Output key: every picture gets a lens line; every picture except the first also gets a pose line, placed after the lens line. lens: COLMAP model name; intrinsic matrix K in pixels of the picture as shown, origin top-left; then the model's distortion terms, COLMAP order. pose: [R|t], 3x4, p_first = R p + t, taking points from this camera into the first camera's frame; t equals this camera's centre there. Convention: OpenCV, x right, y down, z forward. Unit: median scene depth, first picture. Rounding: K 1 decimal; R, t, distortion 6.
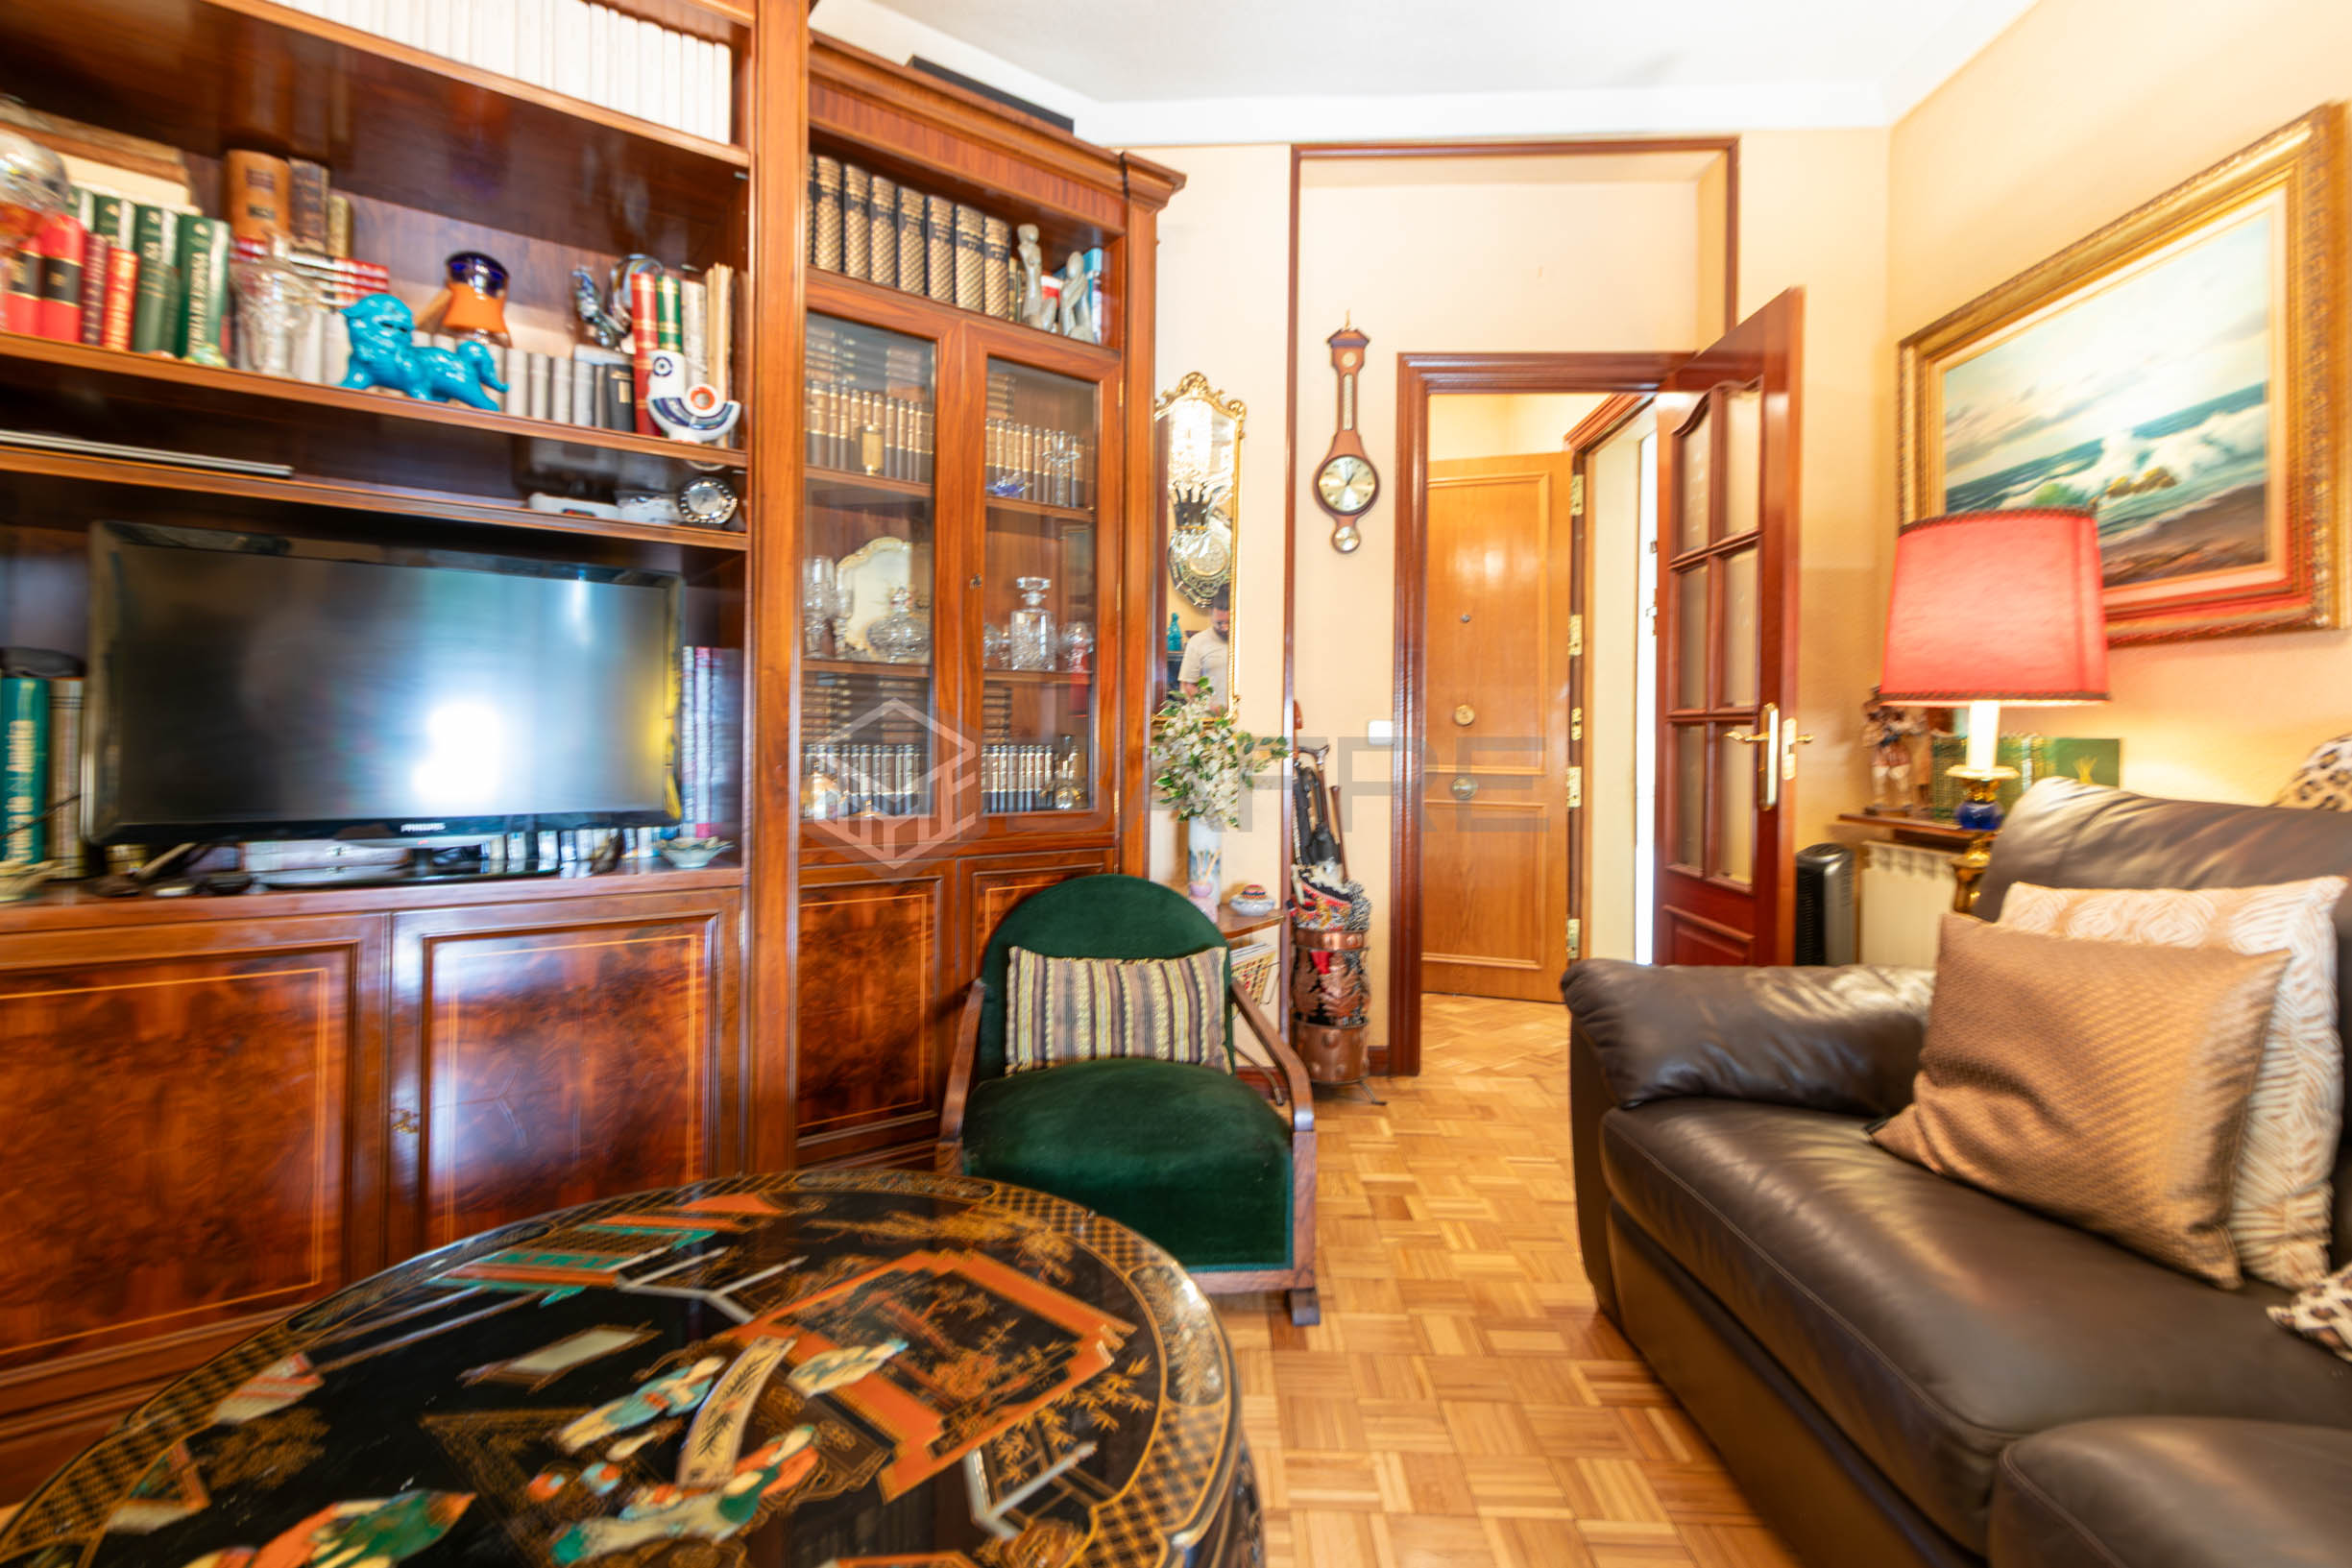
lens RADIAL K [[1049.0, 0, 1167.2], [0, 1049.0, 749.7], [0, 0, 1]] dist [0.000906, 0.000853]
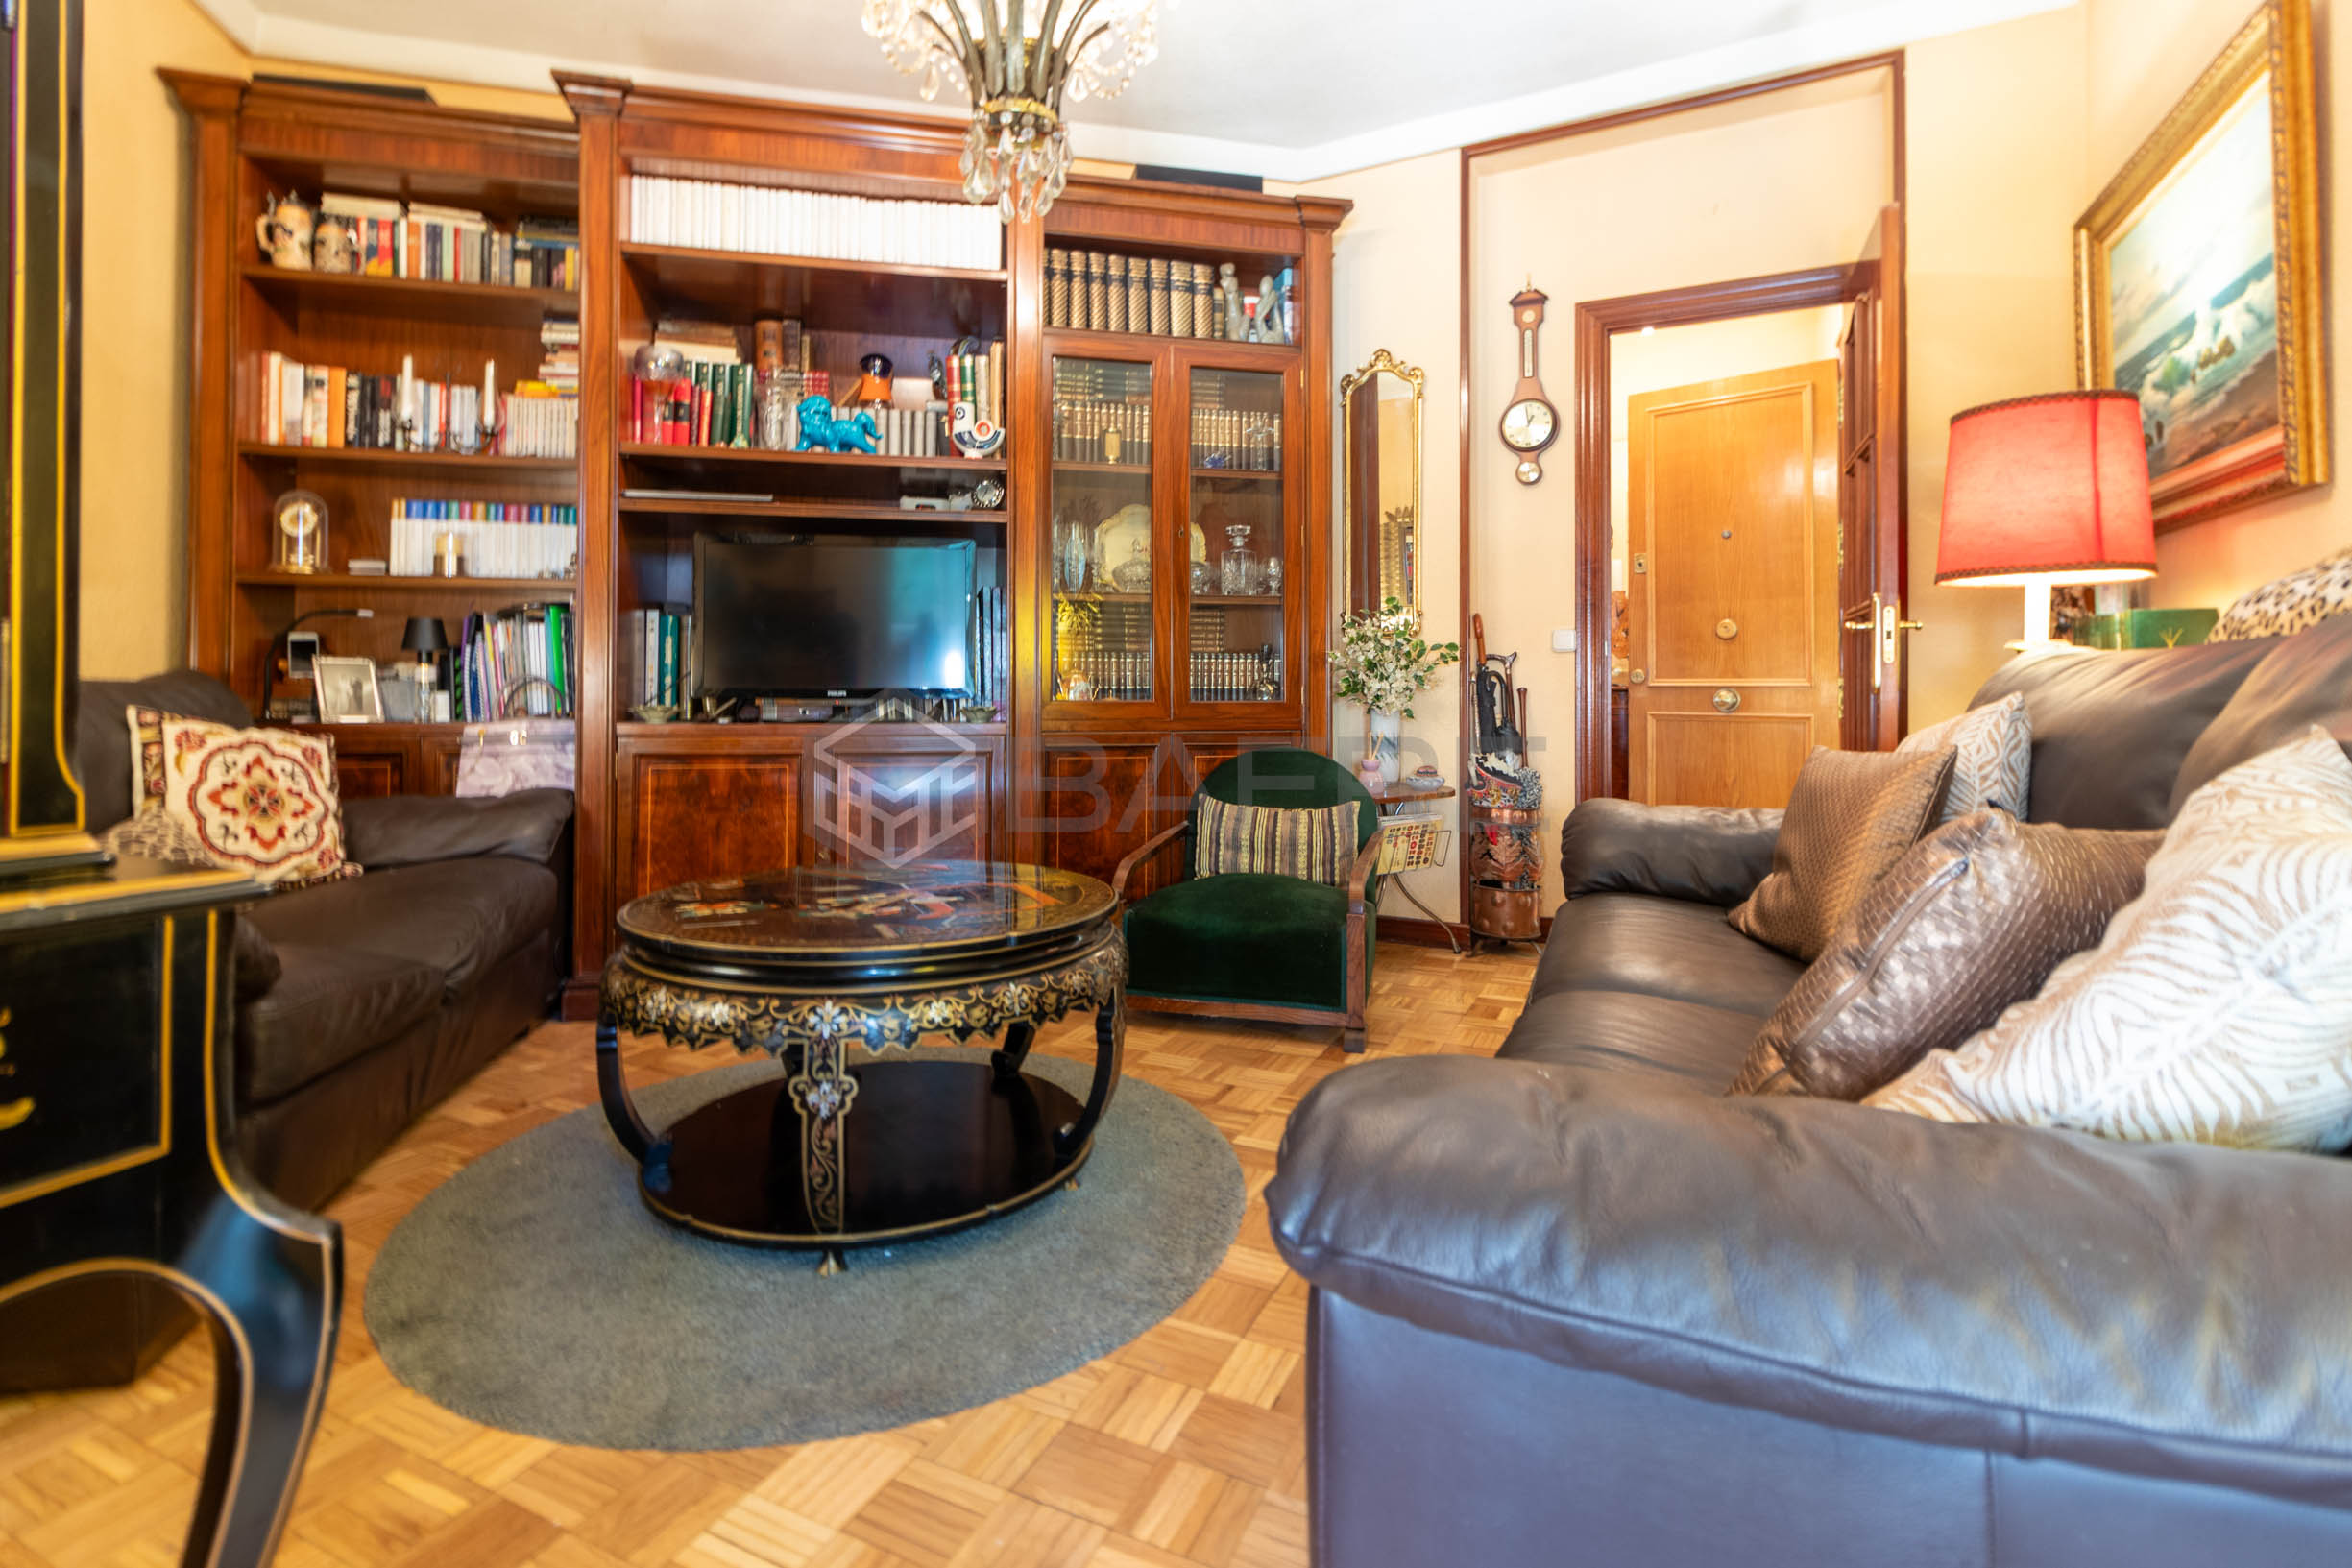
lens RADIAL K [[1068.1, 0, 1183.5], [0, 1068.1, 693.7], [0, 0, 1]] dist [0.000916, 0.000234]
pose [[0.920305, -0.011124, -0.391045, 0.360650], [0.007127, 0.999906, -0.011673, 0.068223], [0.391138, 0.007955, 0.920298, -0.287689]]
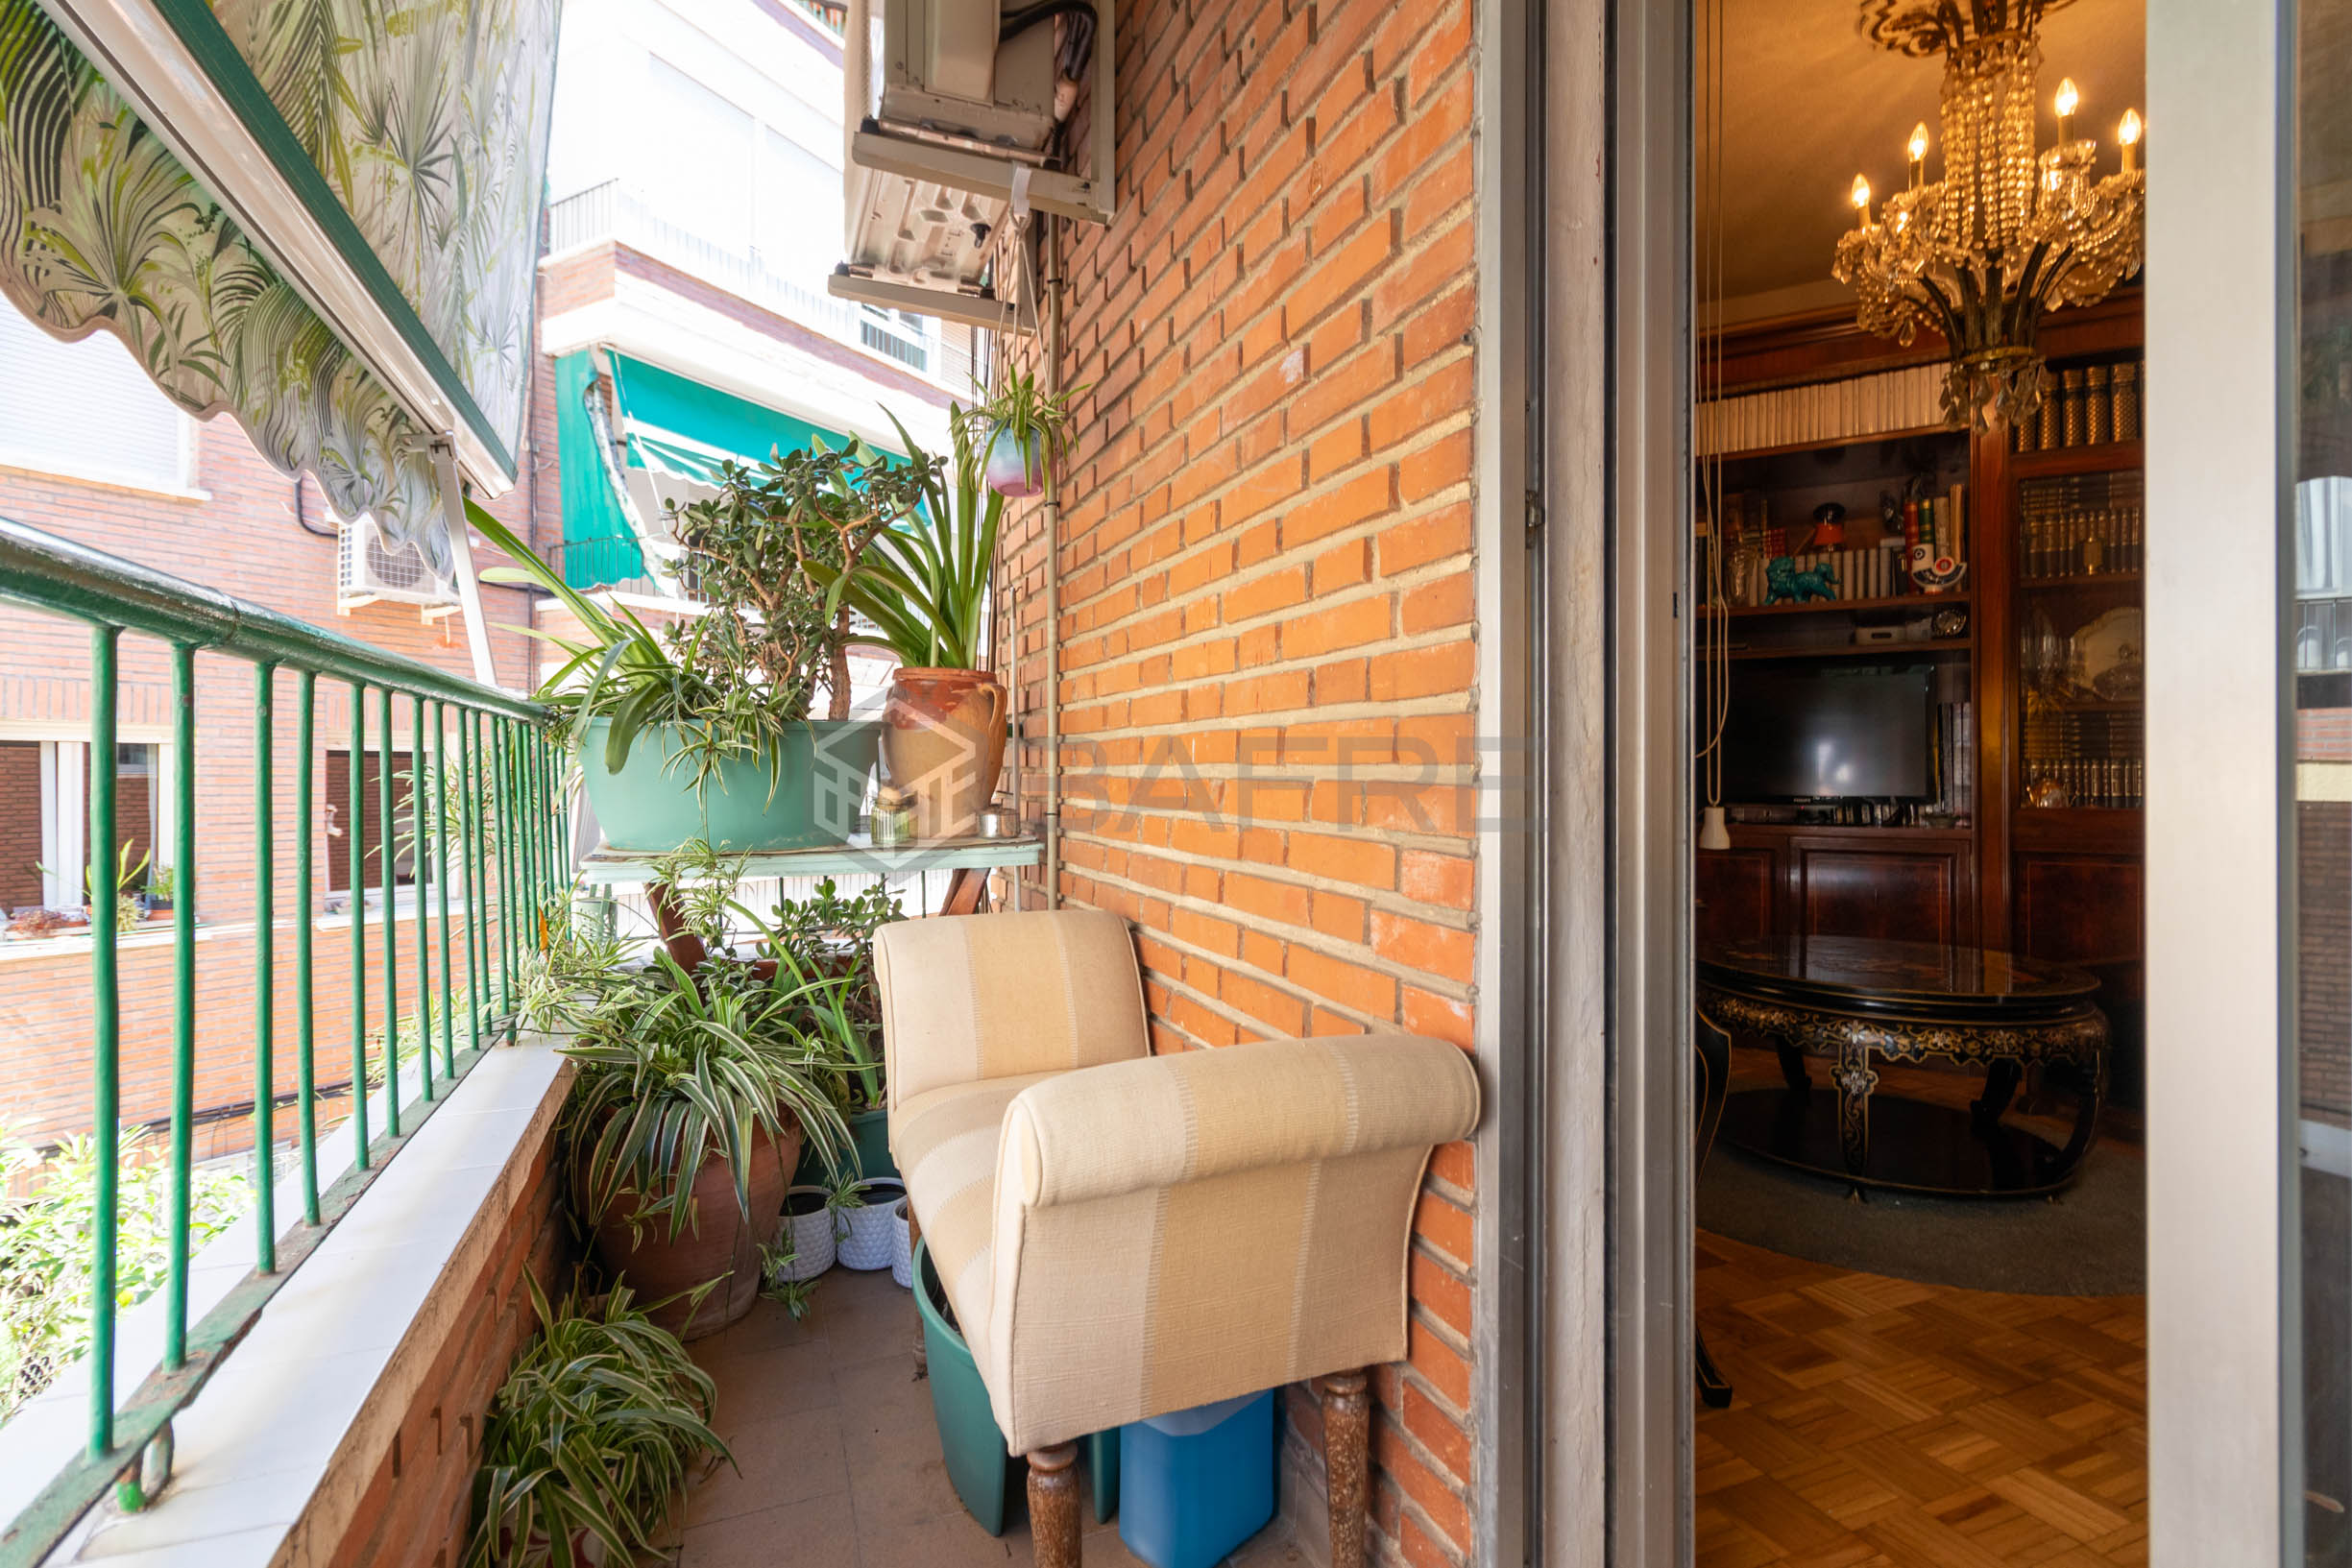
lens RADIAL K [[1117.4, 0, 1179.9], [0, 1117.4, 775.5], [0, 0, 1]] dist [-0.002683, -0.000102]
pose [[0.404741, -0.011475, -0.914359, 0.587498], [0.003384, 0.999933, -0.011051, 0.030261], [0.914425, 0.001379, 0.404753, -0.736614]]
